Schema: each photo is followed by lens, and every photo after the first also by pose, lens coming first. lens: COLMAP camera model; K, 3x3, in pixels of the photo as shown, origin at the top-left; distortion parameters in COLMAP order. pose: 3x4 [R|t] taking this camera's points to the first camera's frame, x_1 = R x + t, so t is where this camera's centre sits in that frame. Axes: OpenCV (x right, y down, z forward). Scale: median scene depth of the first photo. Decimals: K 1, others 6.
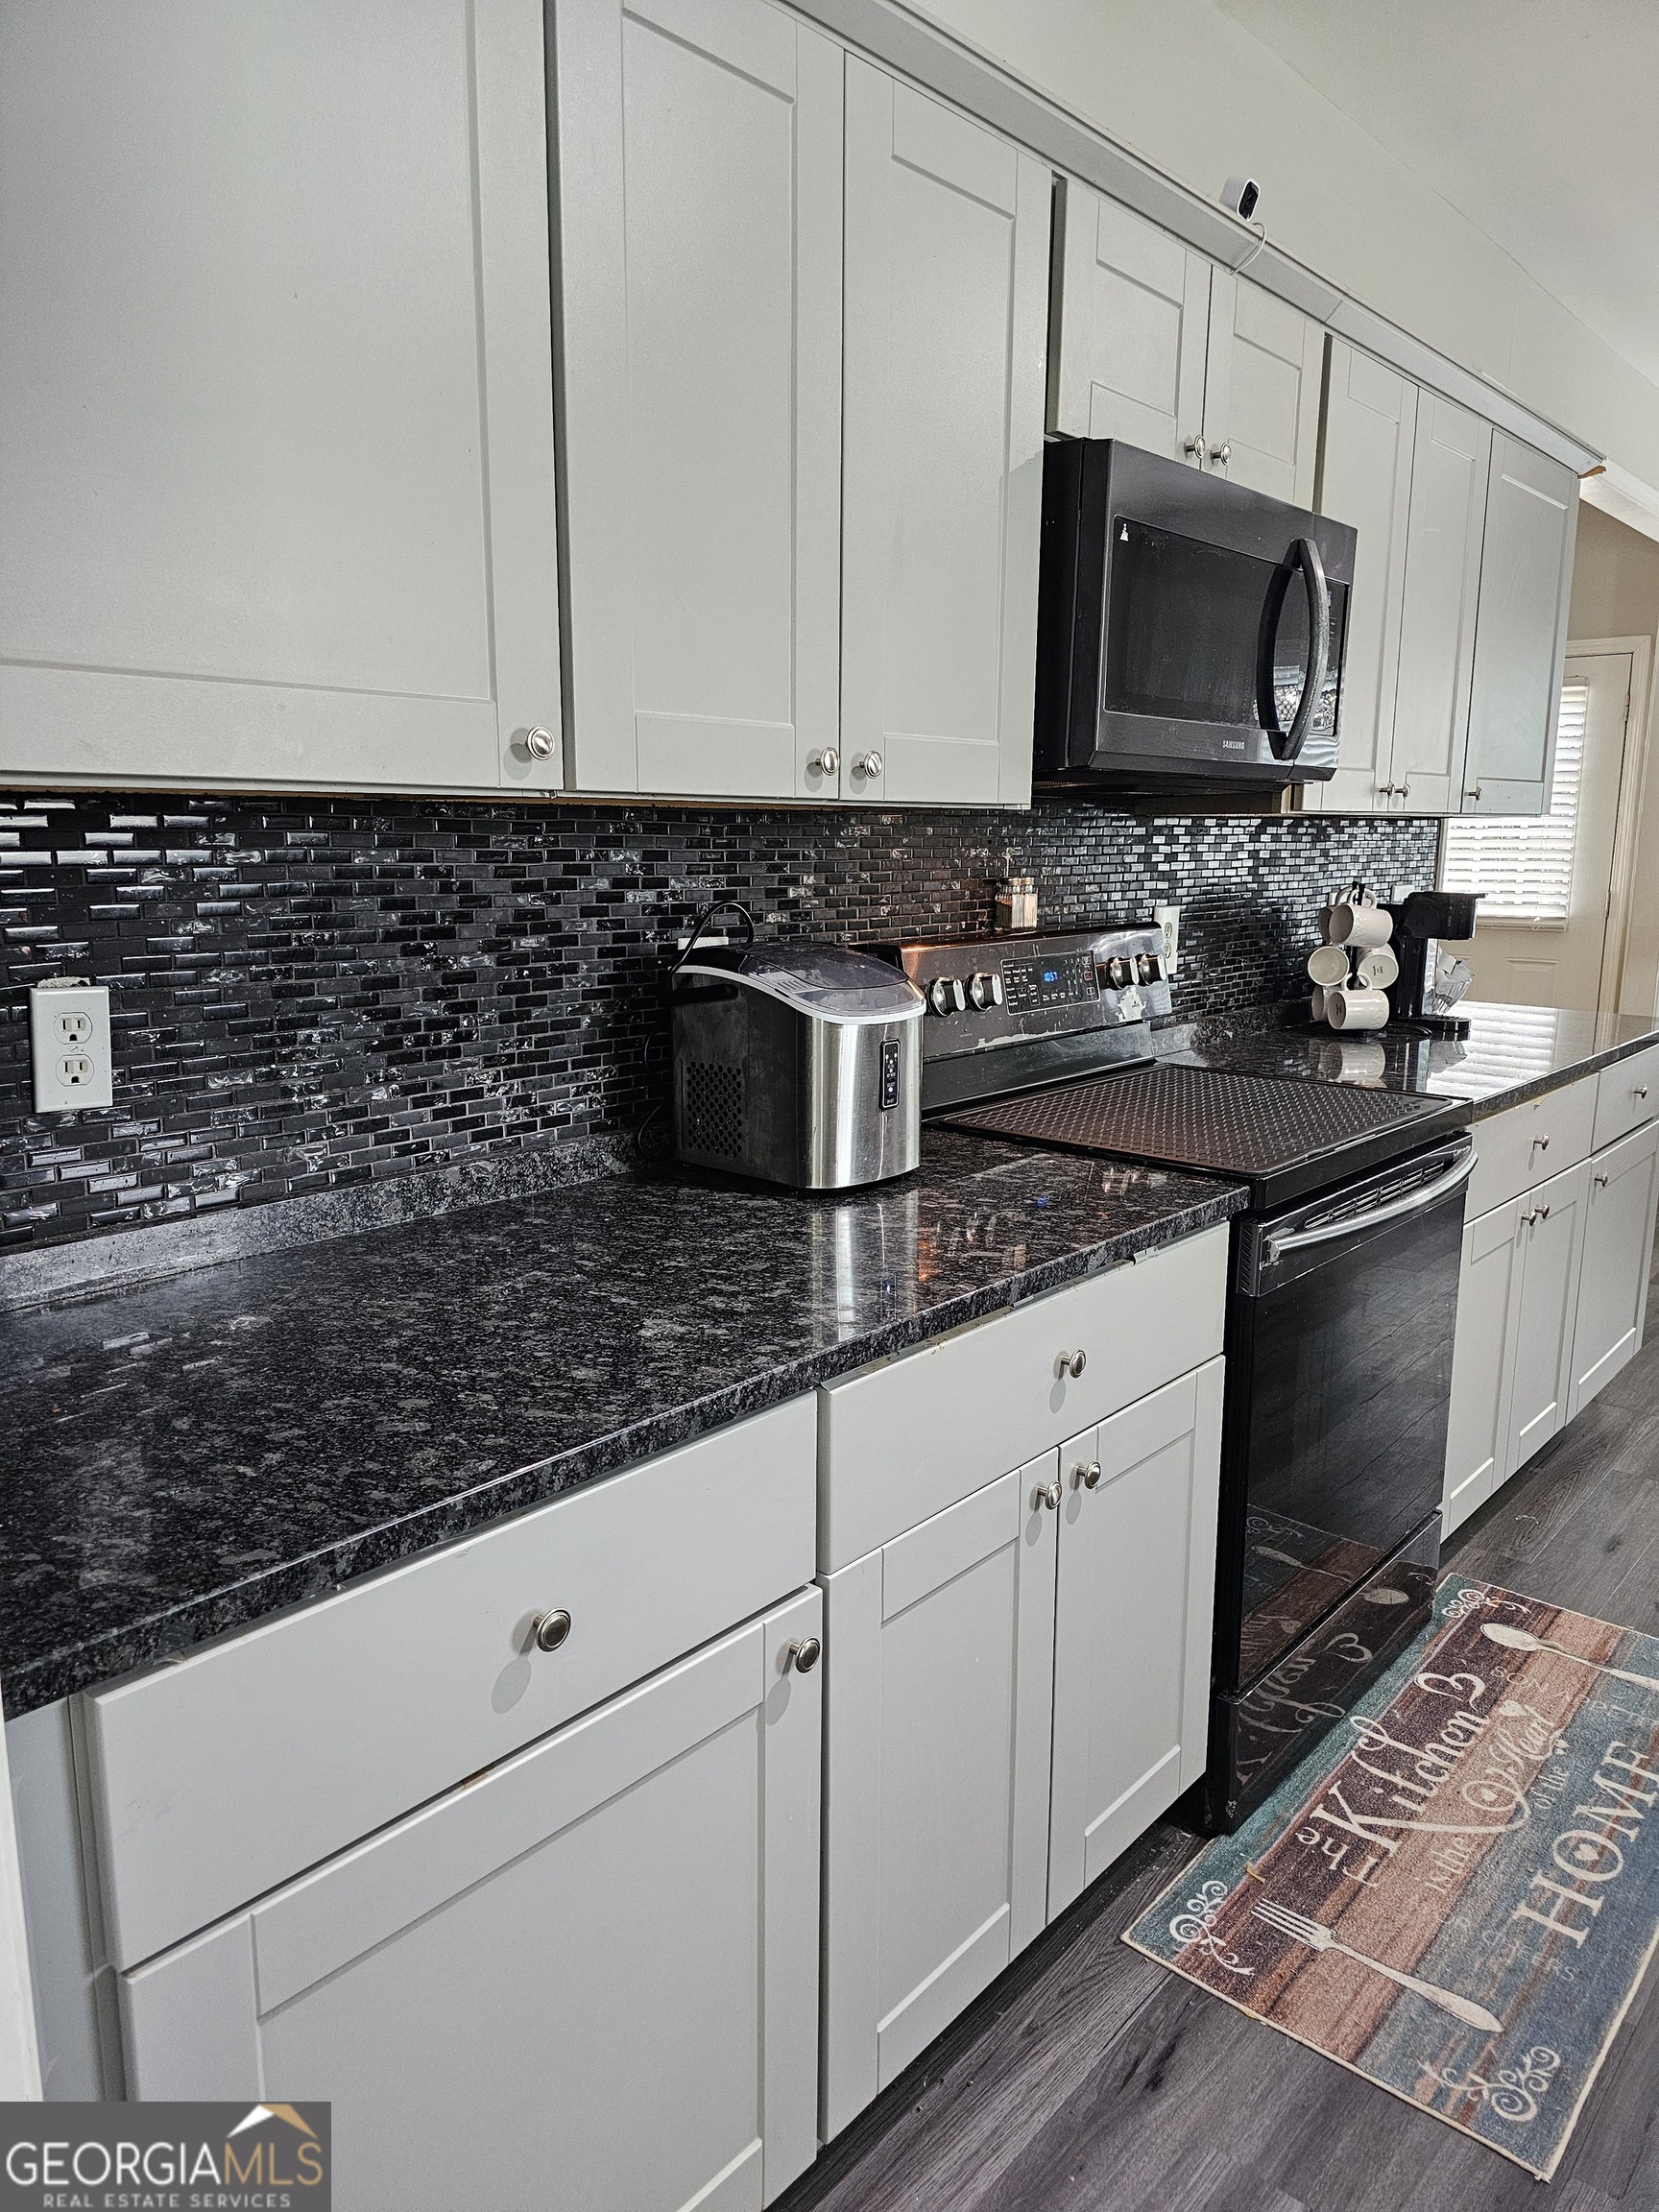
lens RADIAL K [[1485.4, 0, 838.2], [0, 1485.4, 1102.6], [0, 0, 1]] dist [0.052220, -0.046009]
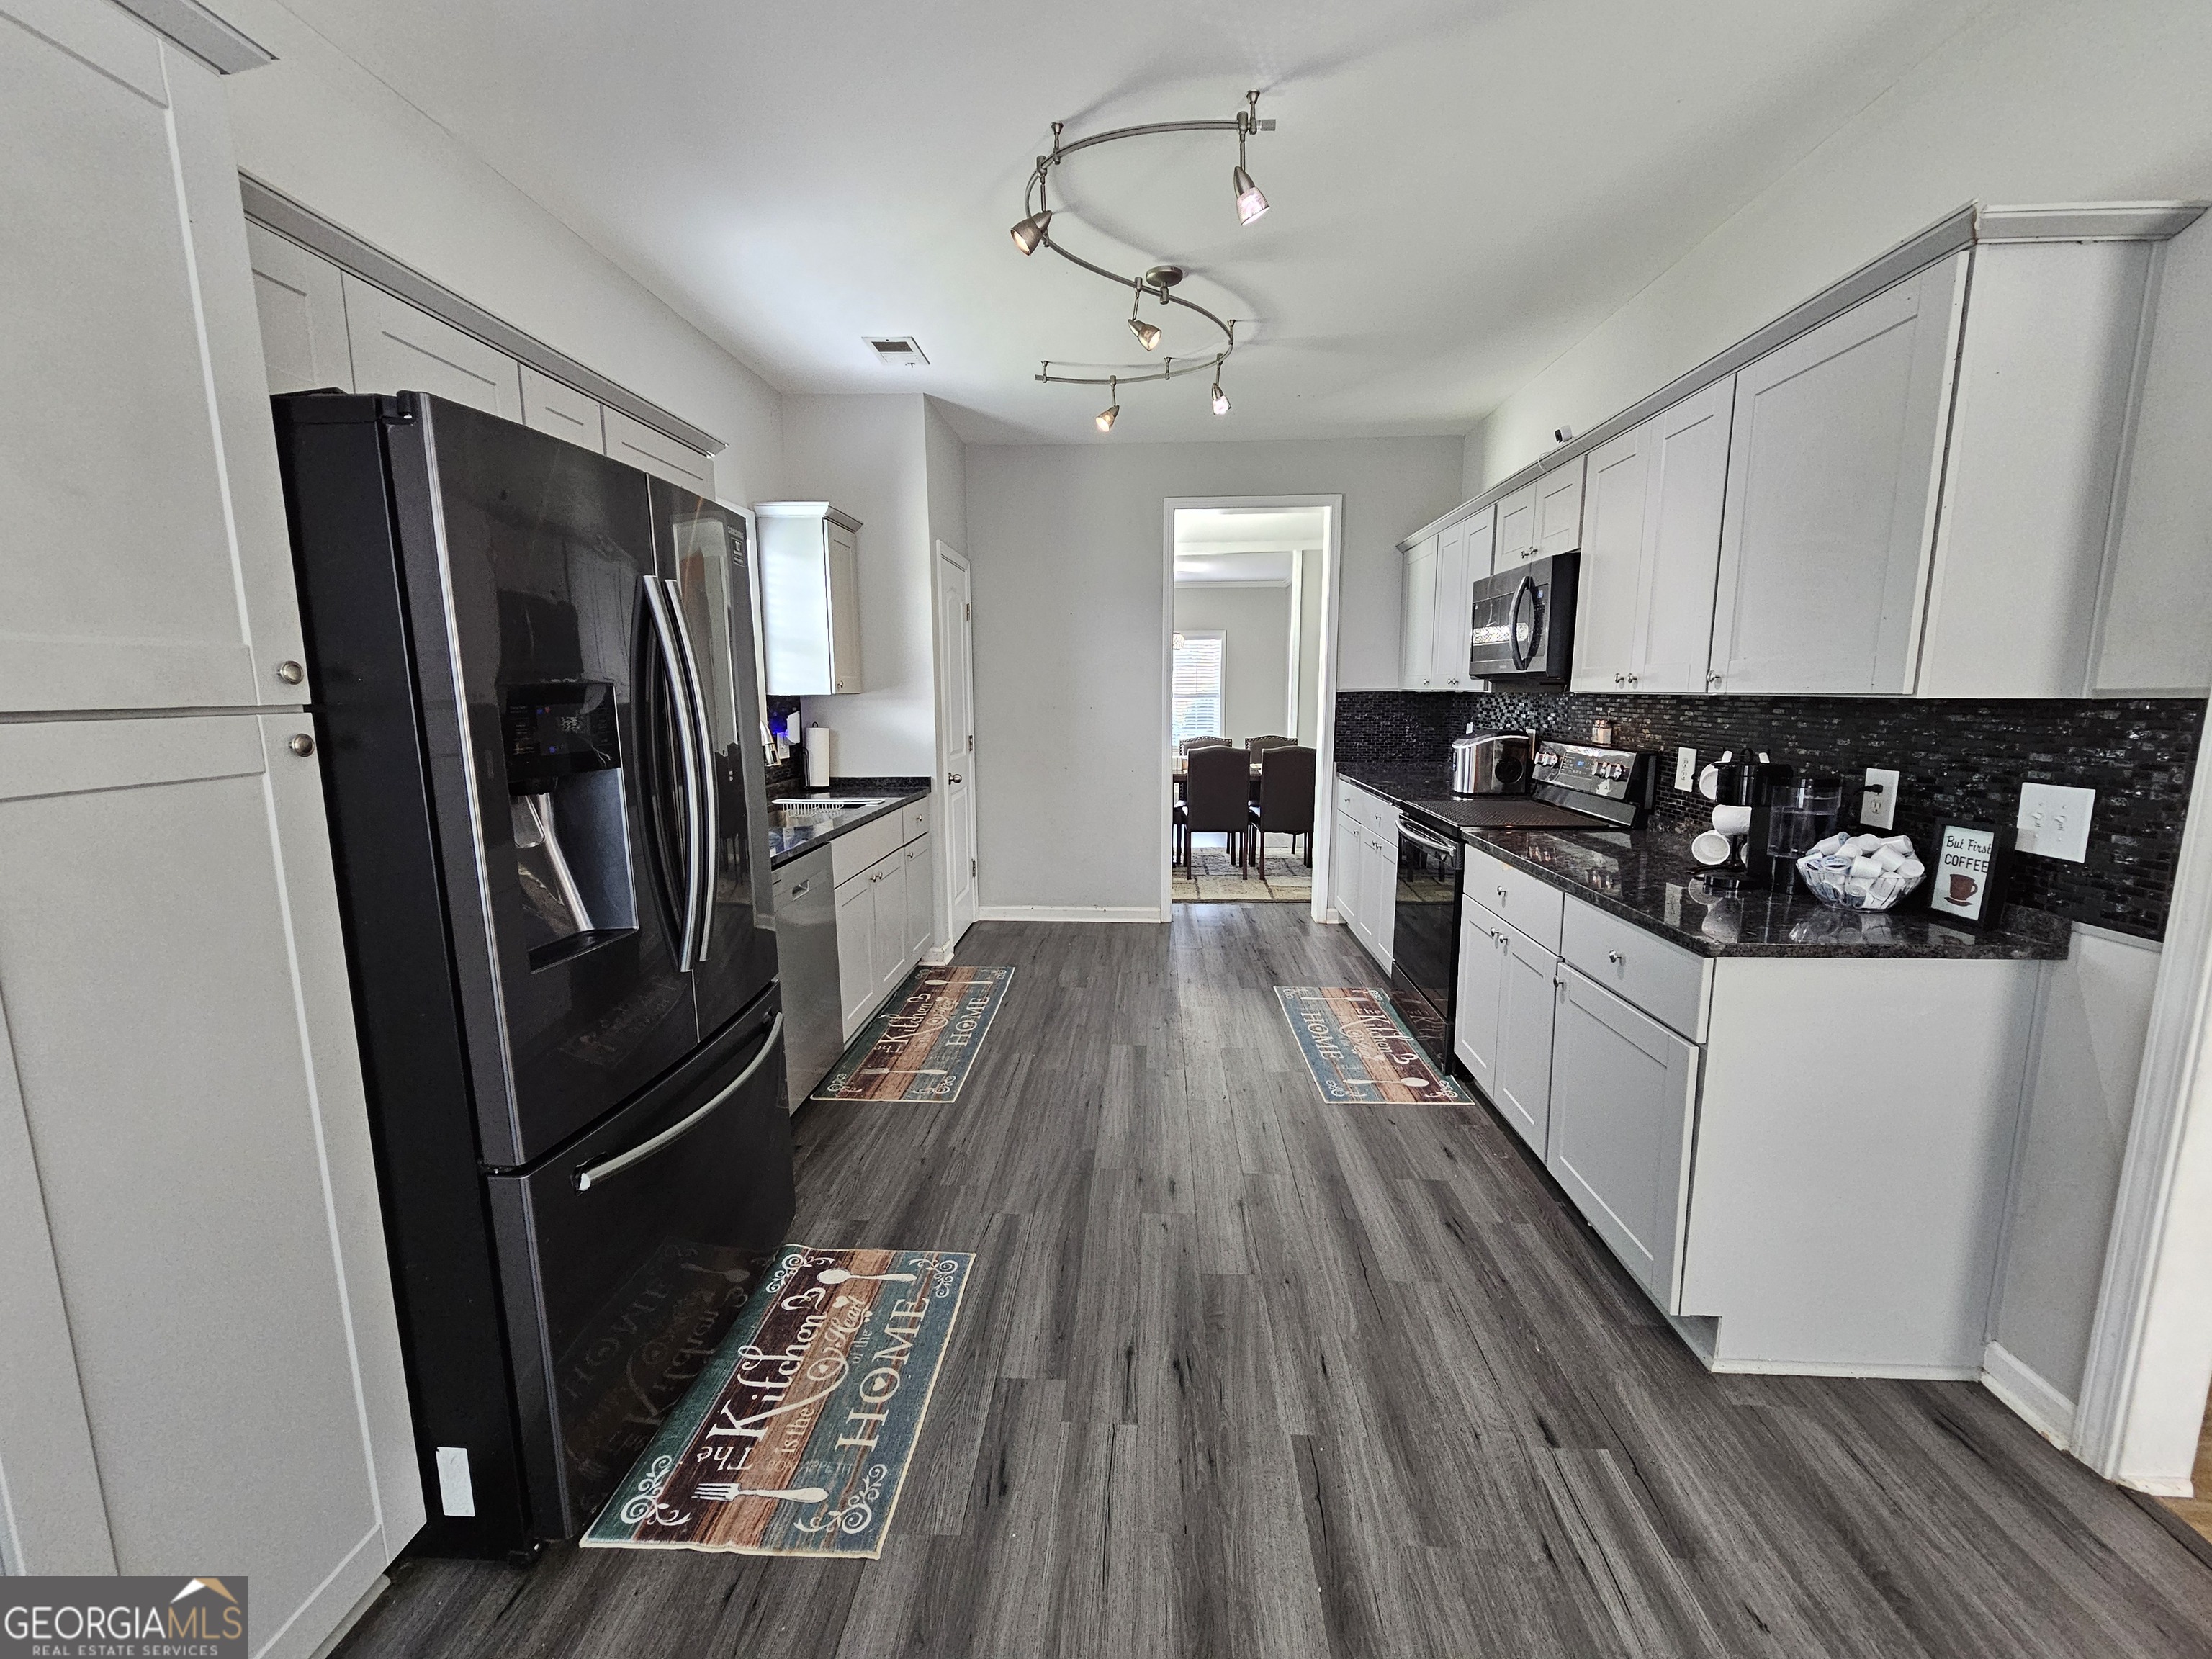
lens RADIAL K [[909.9, 0, 1106.8], [0, 909.9, 832.8], [0, 0, 1]] dist [-0.002307, -0.000145]
pose [[-0.786493, 0.095511, -0.610170, 1.803065], [-0.111192, 0.949927, 0.292017, -0.354821], [0.607508, 0.297516, -0.736491, 1.850751]]
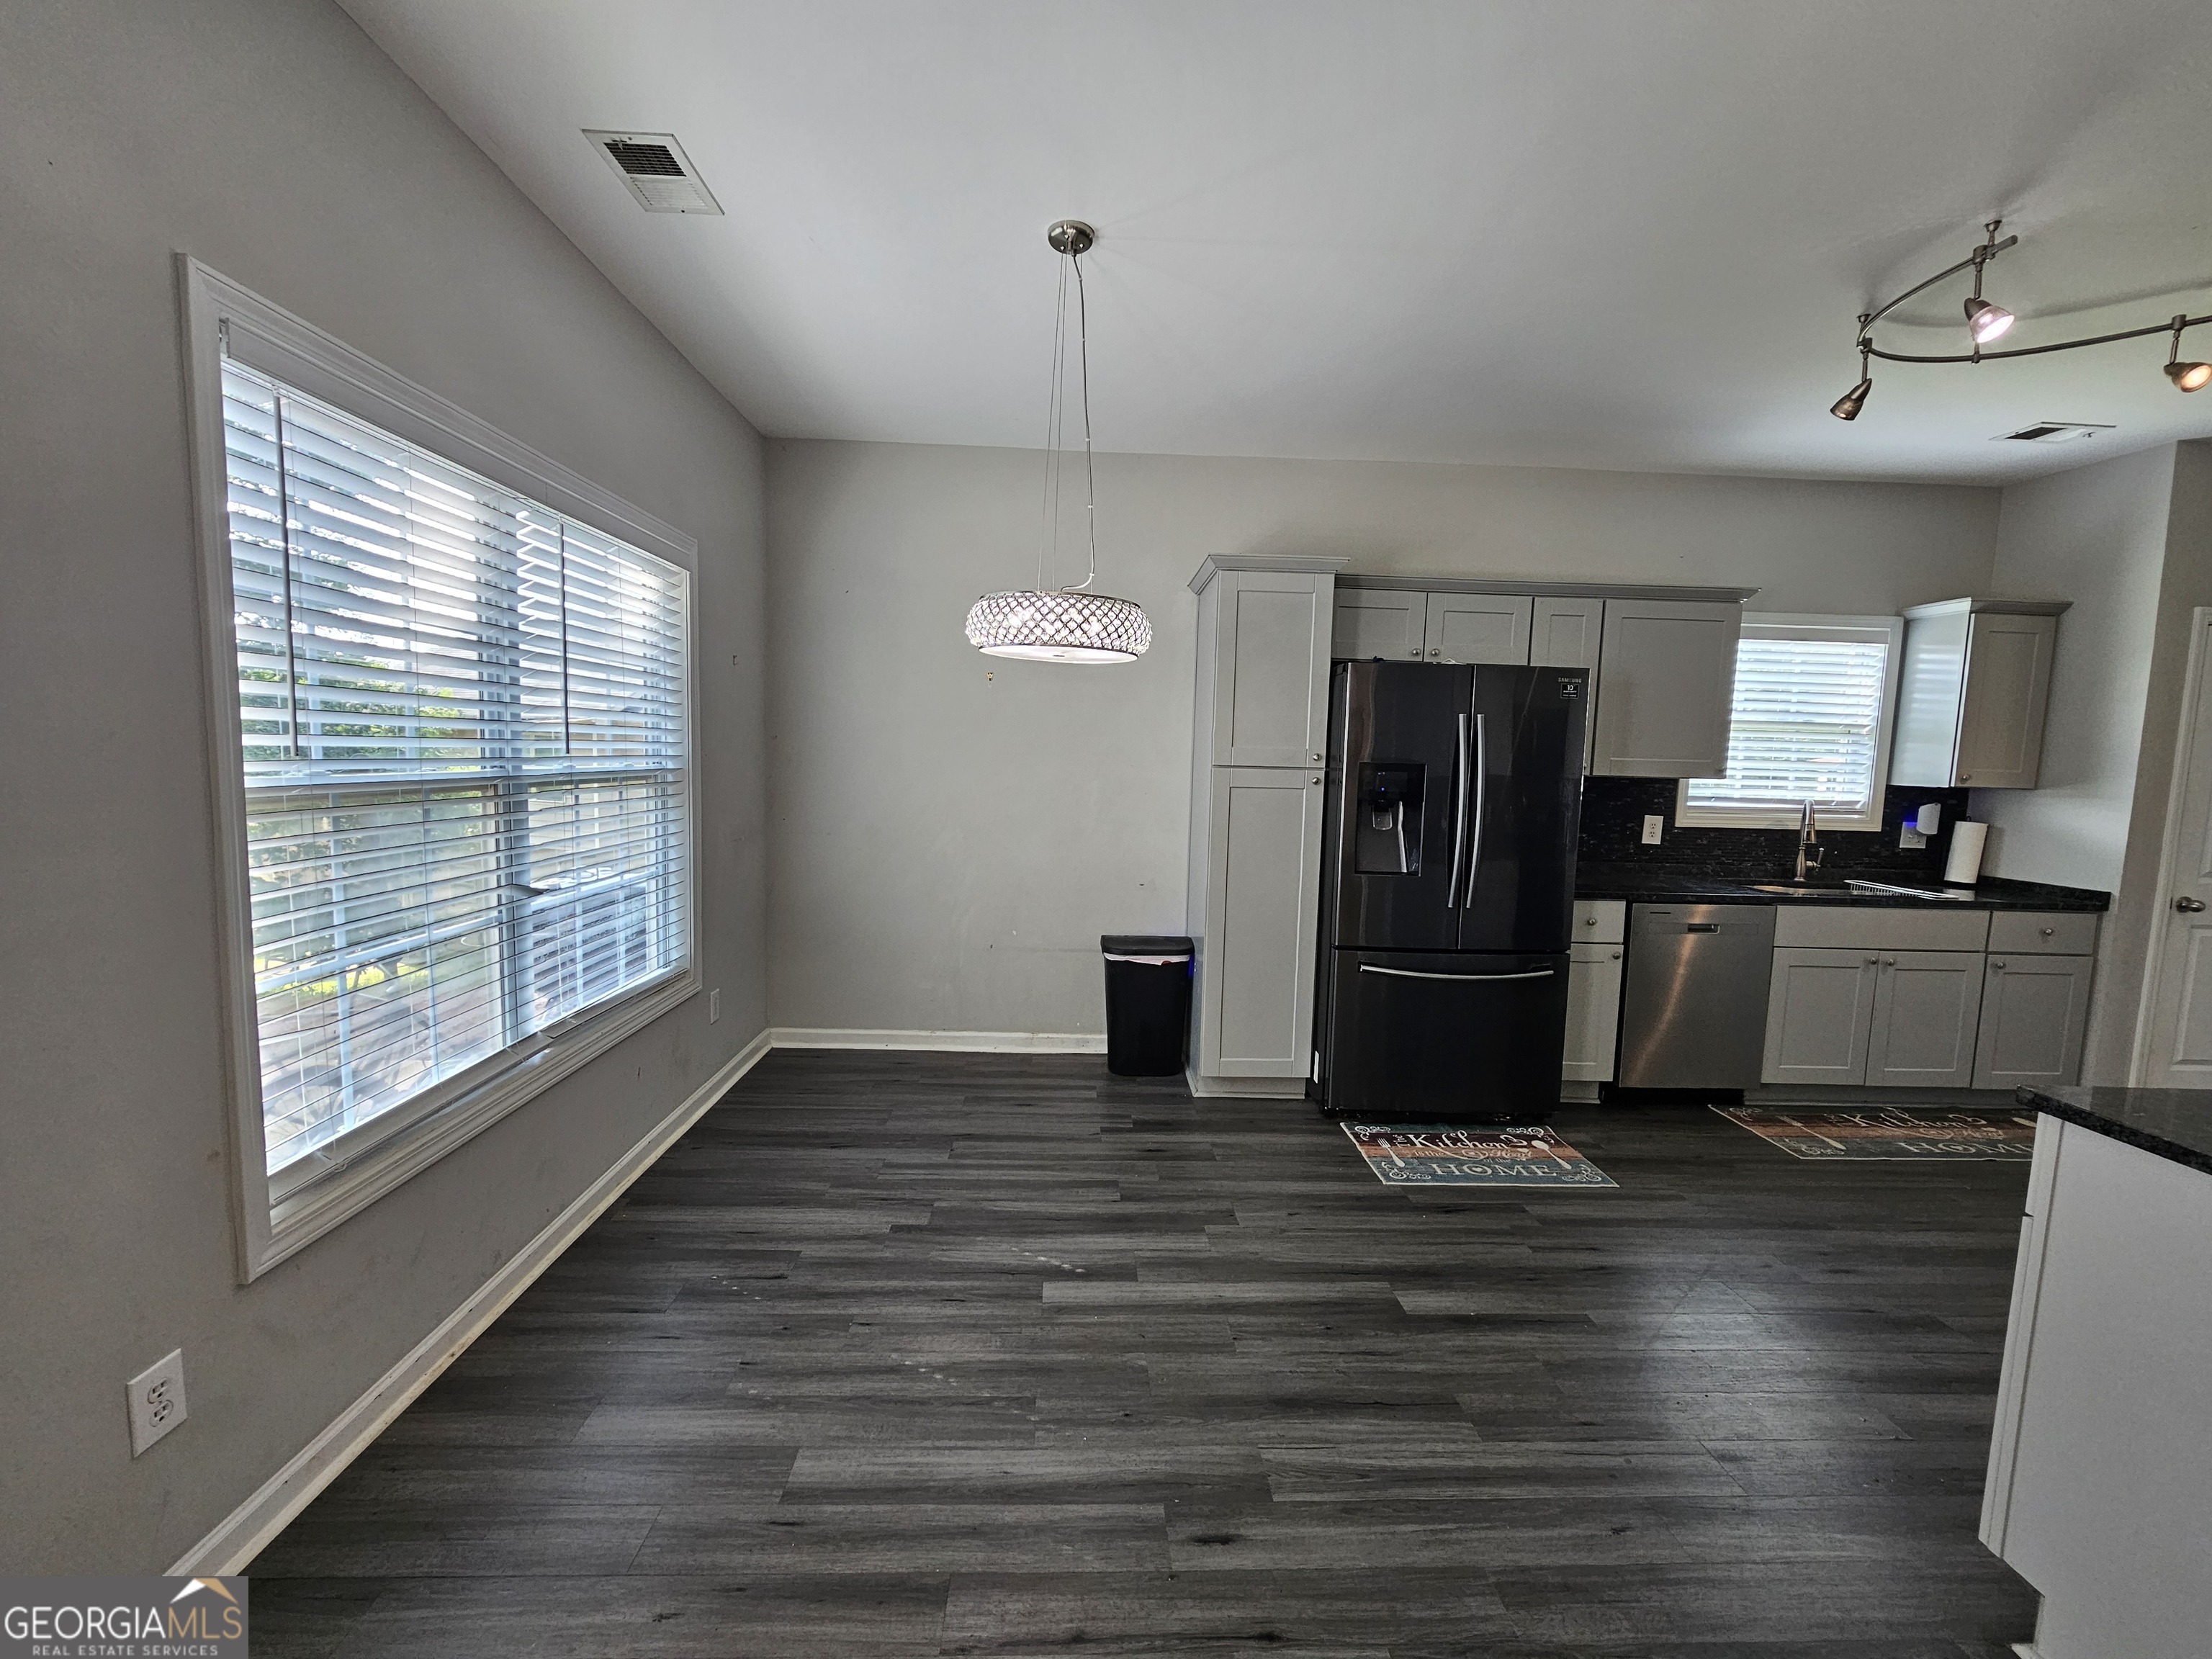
lens RADIAL K [[909.9, 0, 1106.8], [0, 909.9, 832.8], [0, 0, 1]] dist [-0.002307, -0.000145]
pose [[-0.685118, -0.089596, 0.722901, 0.896467], [0.098454, 0.971911, 0.213767, -0.491891], [-0.721748, 0.217628, -0.657053, 2.525697]]
